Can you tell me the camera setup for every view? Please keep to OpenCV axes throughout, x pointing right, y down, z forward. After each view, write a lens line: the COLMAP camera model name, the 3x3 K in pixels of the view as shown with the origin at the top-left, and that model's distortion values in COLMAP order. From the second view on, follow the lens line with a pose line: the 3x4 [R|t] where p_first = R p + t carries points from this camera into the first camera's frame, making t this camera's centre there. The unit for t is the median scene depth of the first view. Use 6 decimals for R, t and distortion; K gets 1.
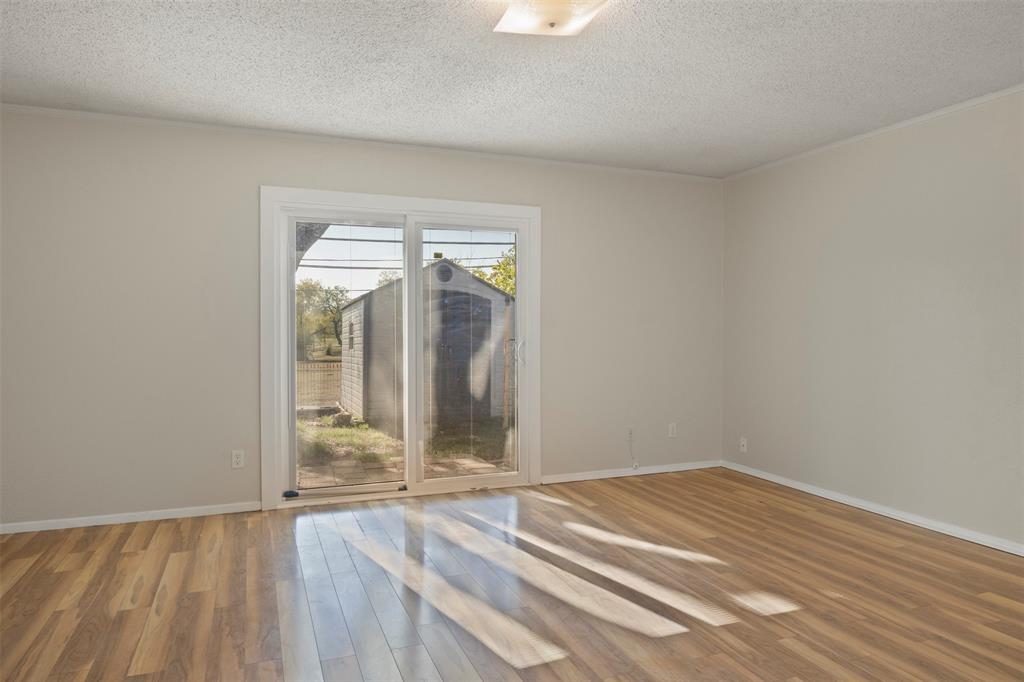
lens RADIAL K [[654.7, 0, 509.7], [0, 654.7, 339.4], [0, 0, 1]] dist [-0.003407, -0.001260]
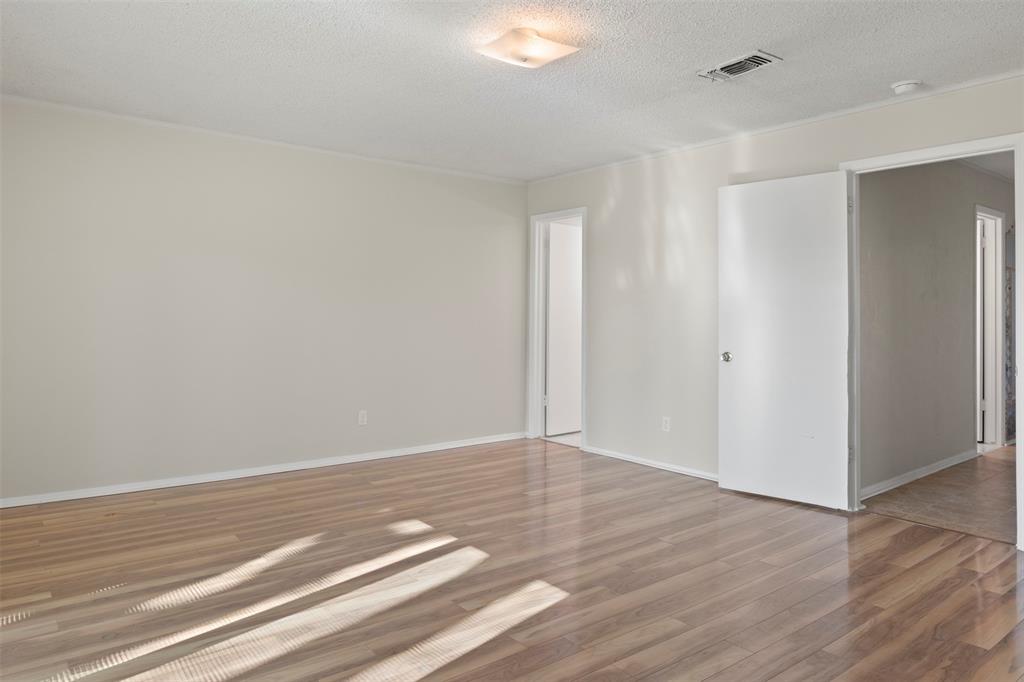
lens RADIAL K [[654.7, 0, 510.1], [0, 654.7, 336.0], [0, 0, 1]] dist [-0.003407, -0.001260]
pose [[-0.304080, -0.020790, 0.952420, -0.720538], [0.002293, 0.999743, 0.022555, 0.001832], [-0.952644, 0.009042, -0.303954, 0.975006]]
